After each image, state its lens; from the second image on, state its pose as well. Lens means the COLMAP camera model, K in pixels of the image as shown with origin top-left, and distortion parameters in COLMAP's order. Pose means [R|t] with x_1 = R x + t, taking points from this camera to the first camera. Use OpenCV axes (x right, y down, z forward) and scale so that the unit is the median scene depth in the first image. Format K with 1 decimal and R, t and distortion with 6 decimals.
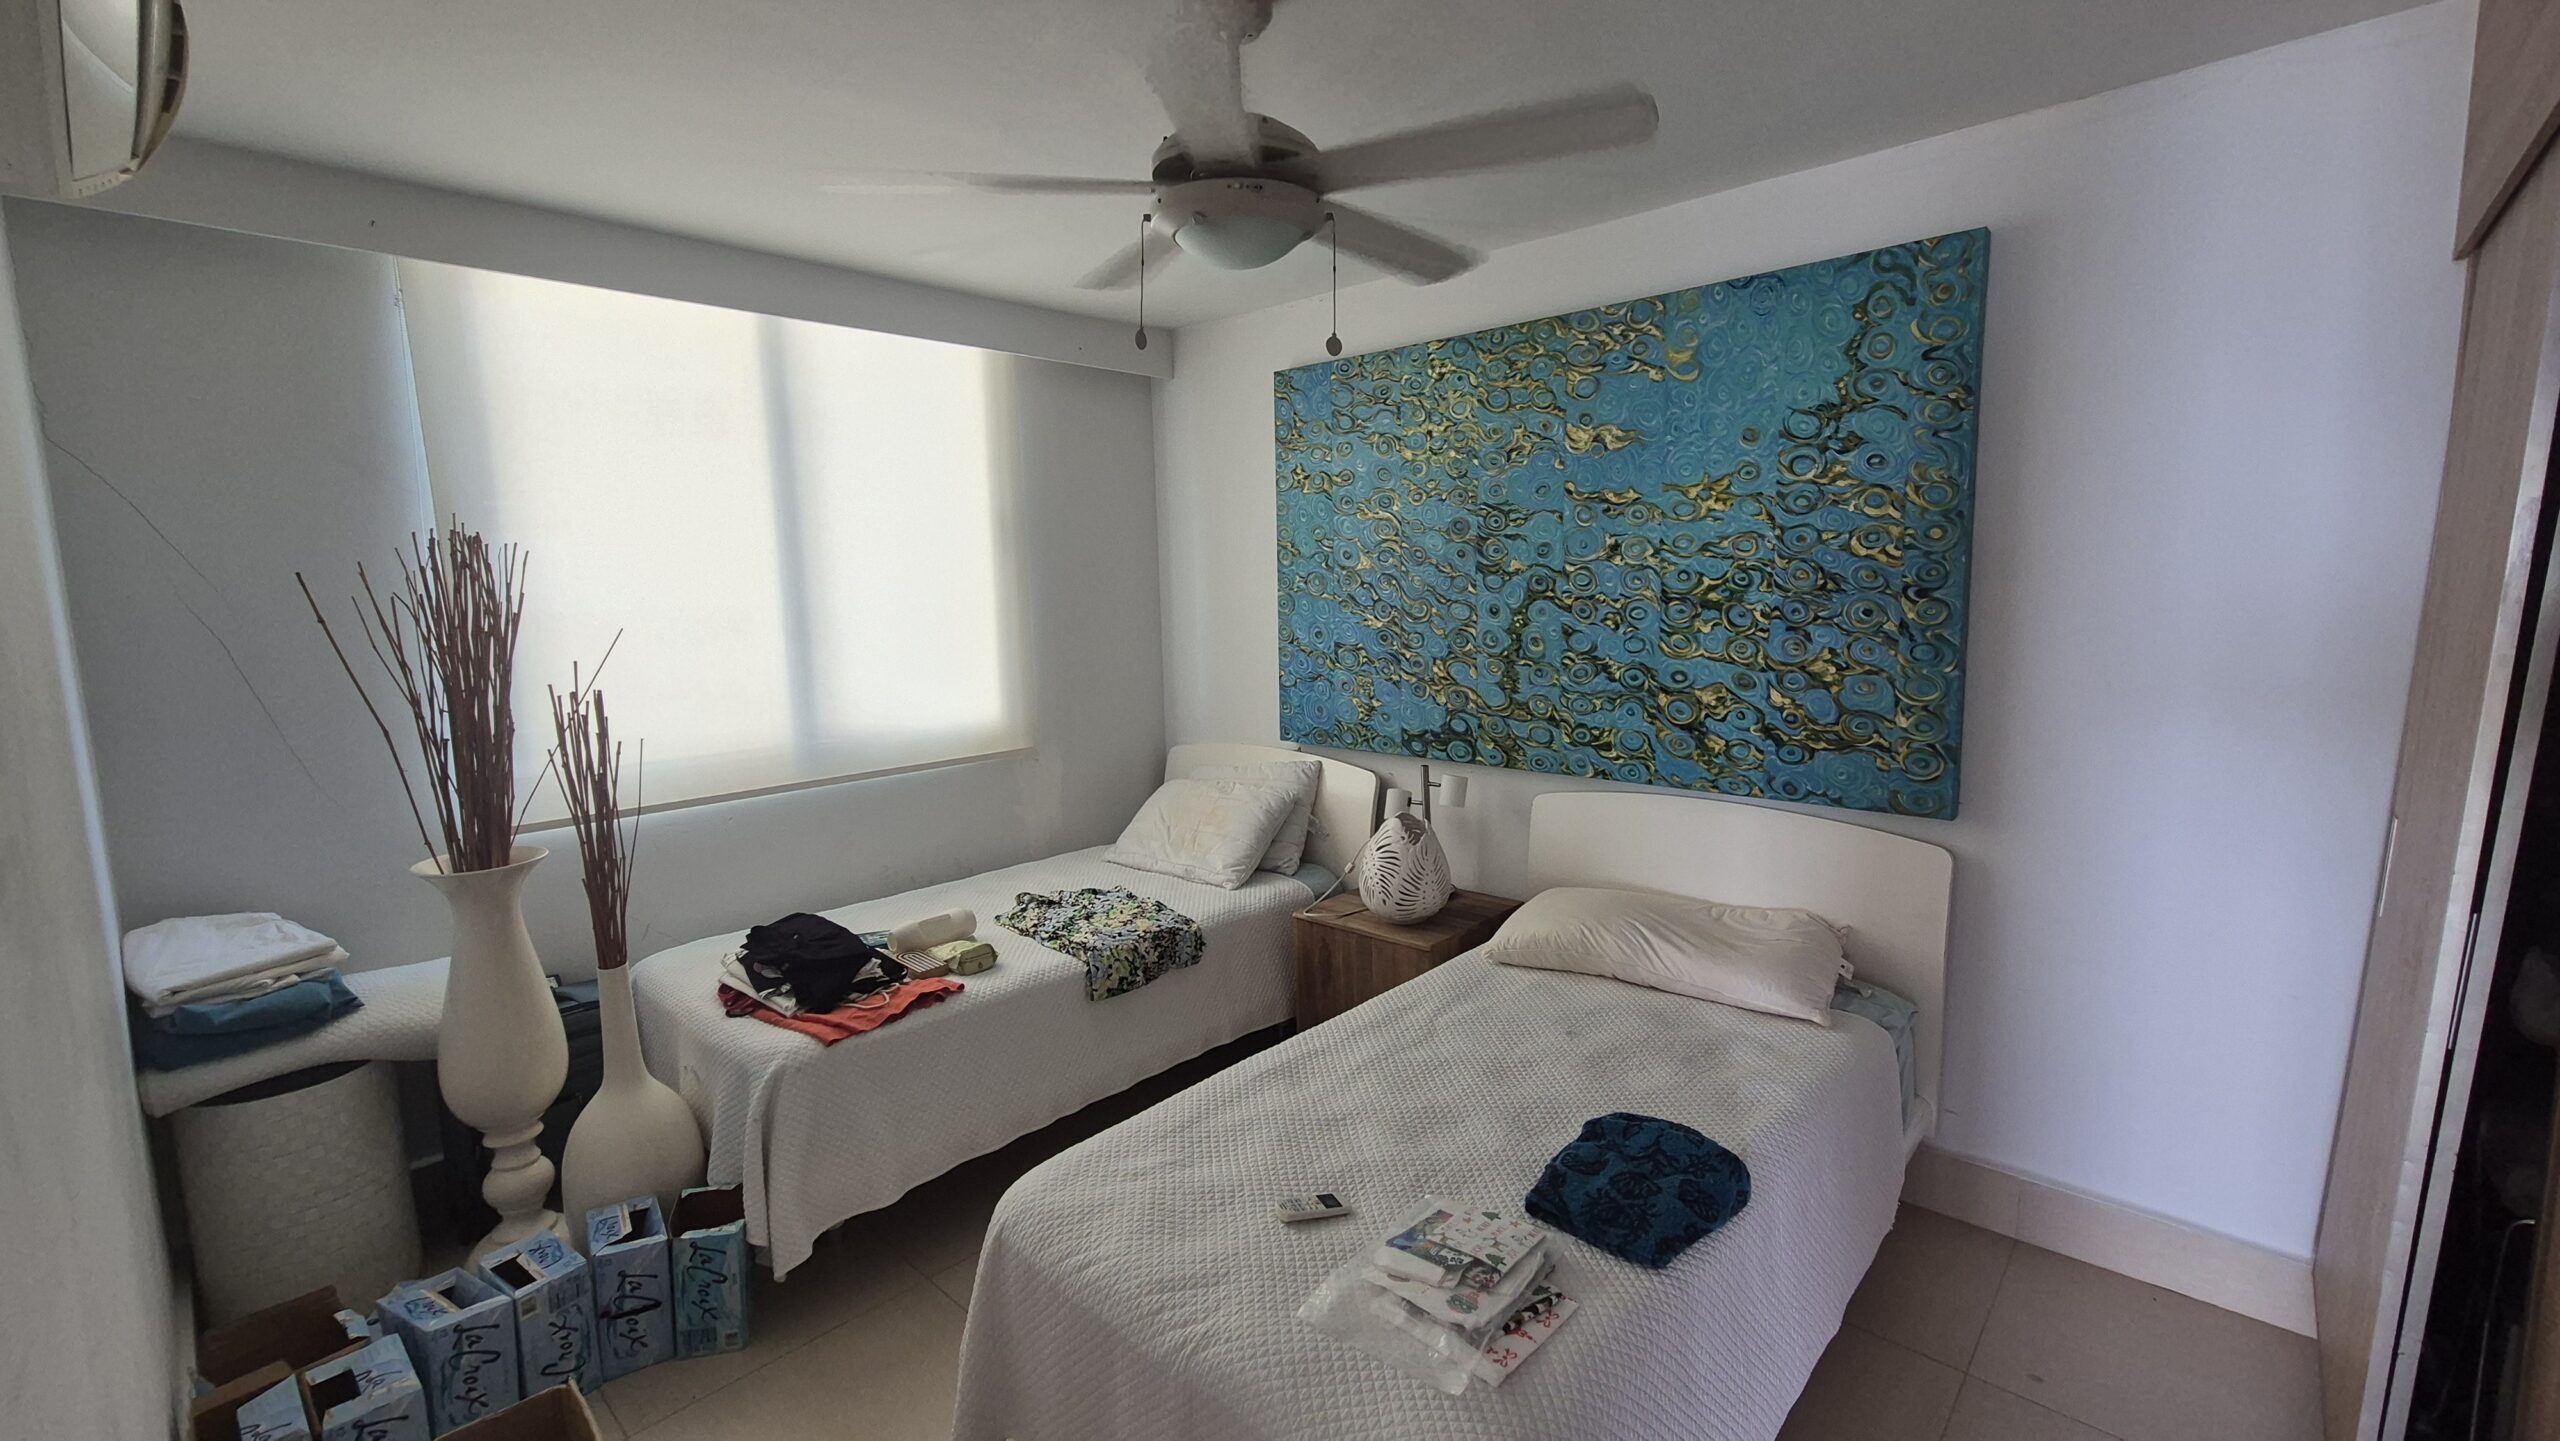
lens RADIAL K [[1055.4, 0, 1290.8], [0, 1055.4, 721.3], [0, 0, 1]] dist [-0.001967, 0.000421]
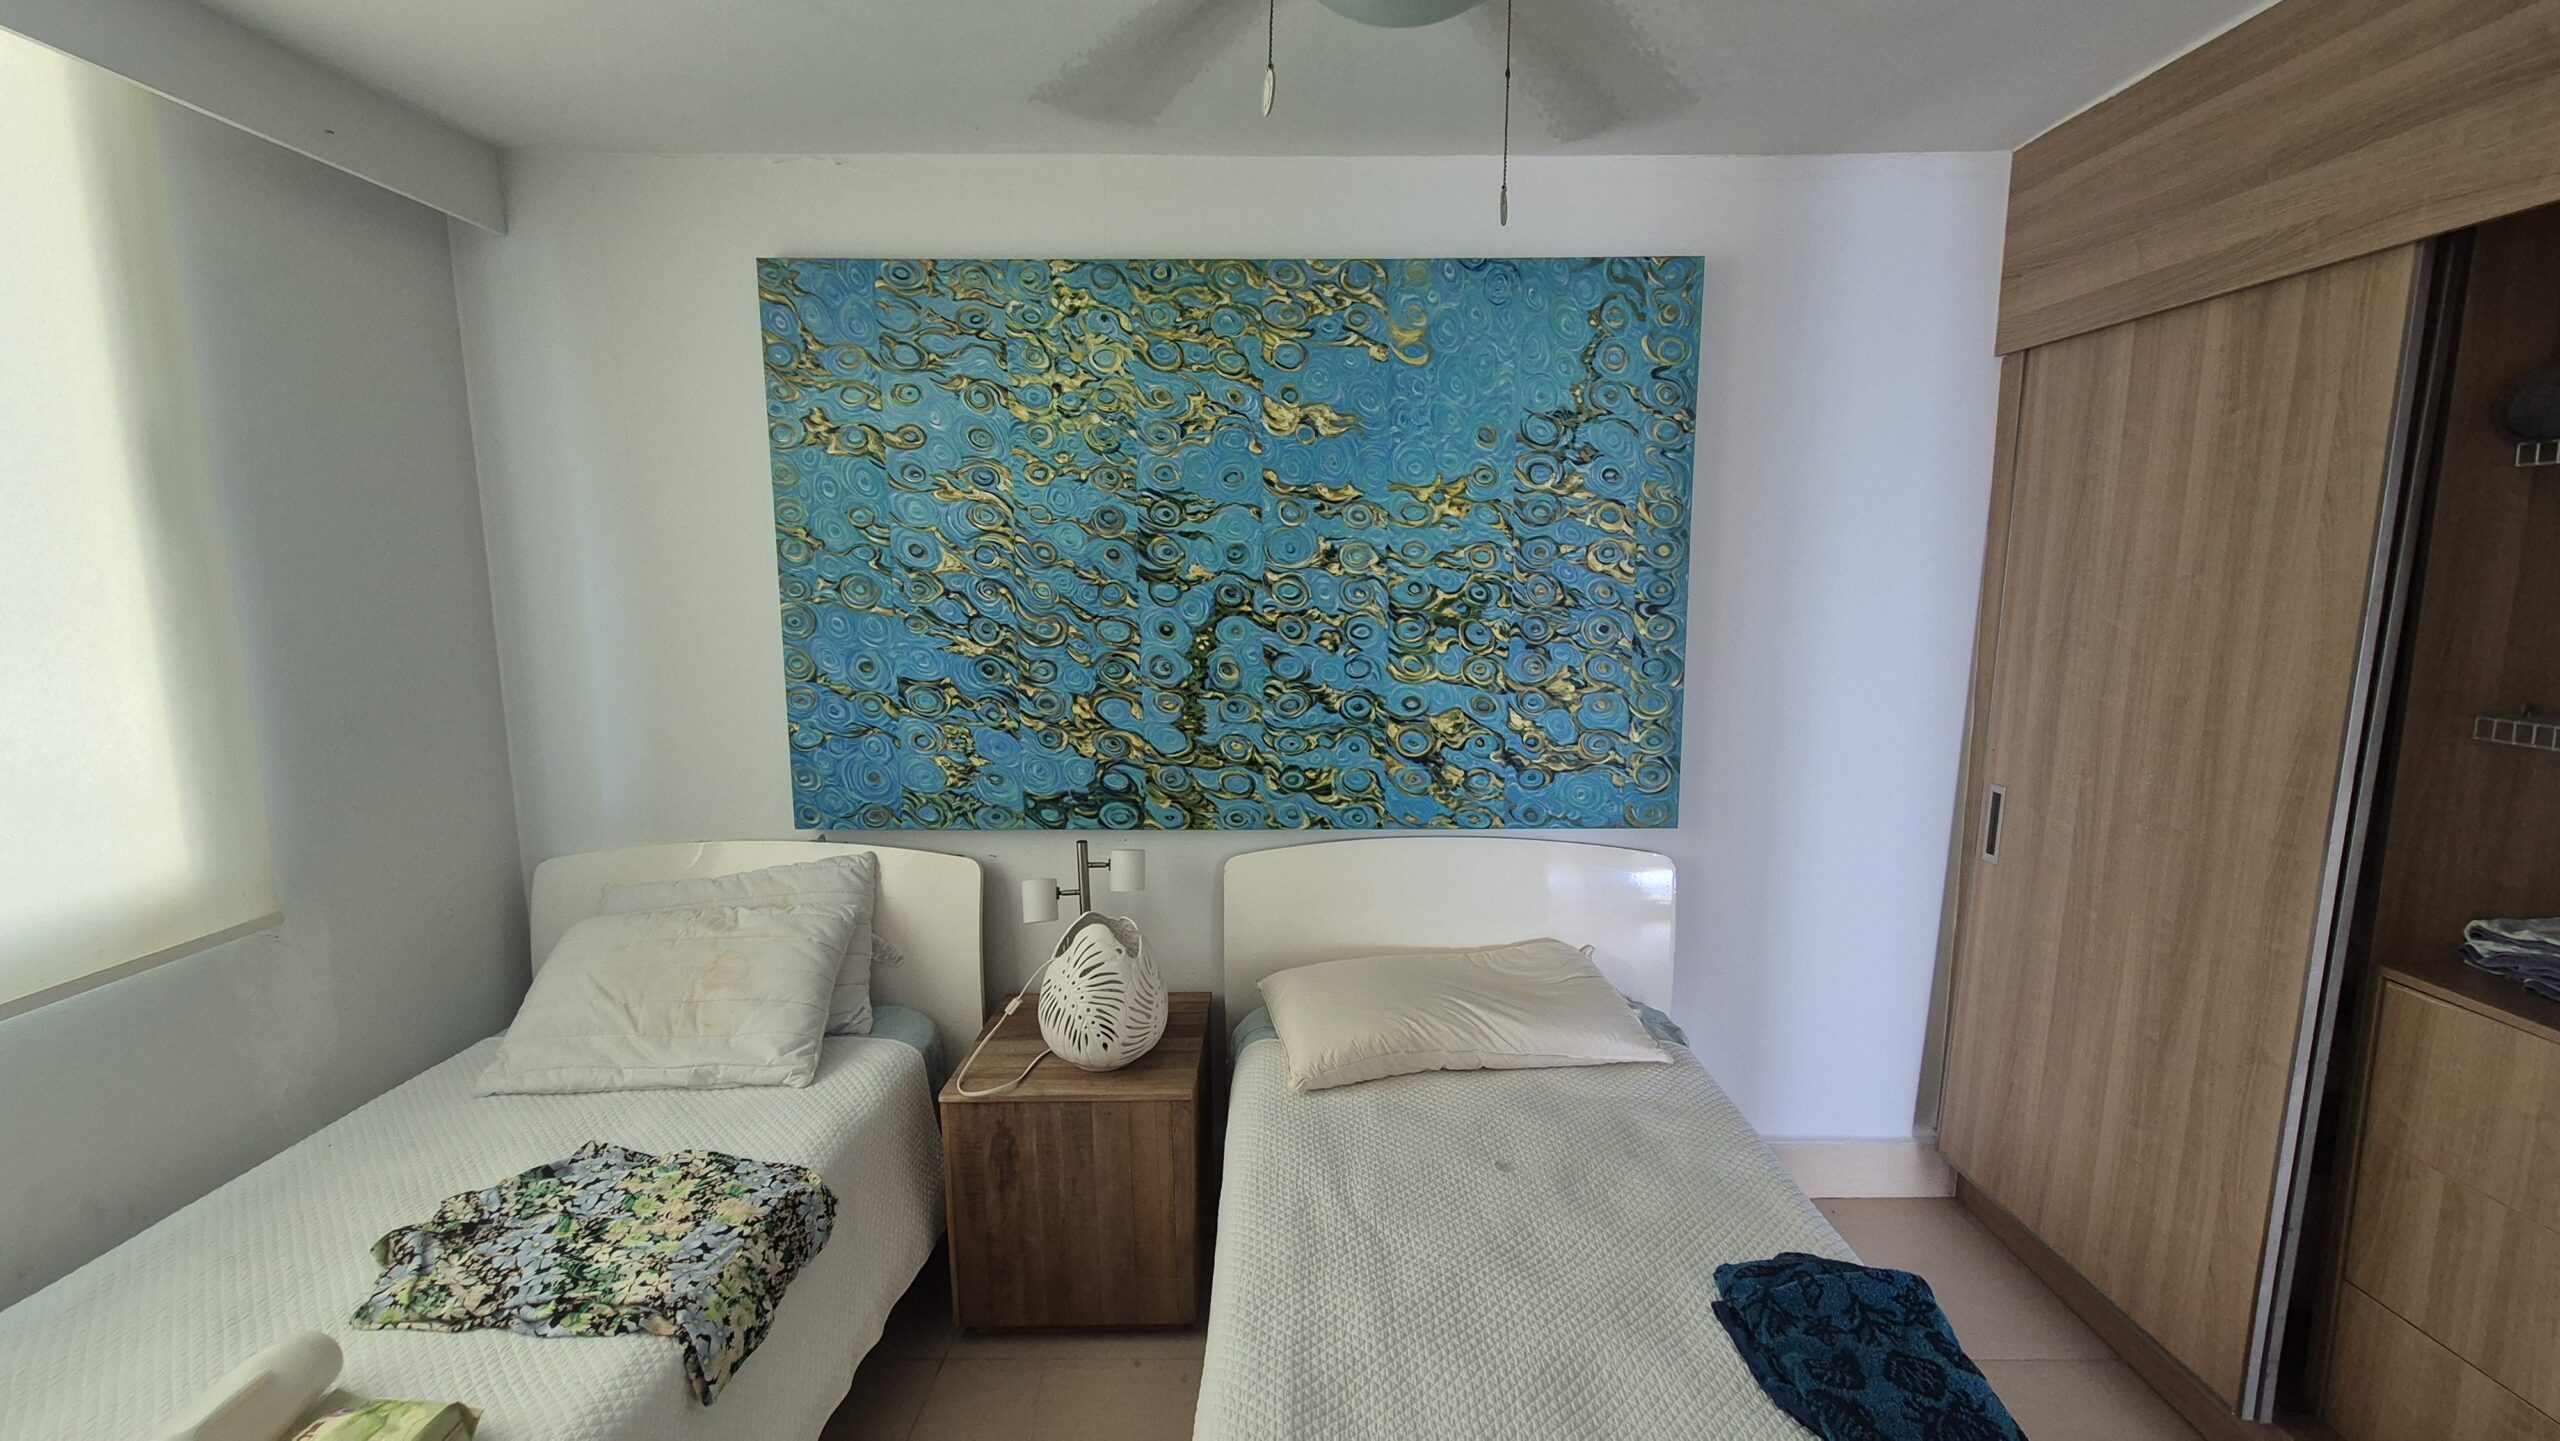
lens RADIAL K [[1055.4, 0, 1290.8], [0, 1055.4, 721.3], [0, 0, 1]] dist [-0.001967, 0.000421]
pose [[0.736418, -0.077456, 0.672078, -0.278457], [0.076191, 0.996600, 0.031372, -0.058474], [-0.672222, 0.028103, 0.739816, 0.390357]]
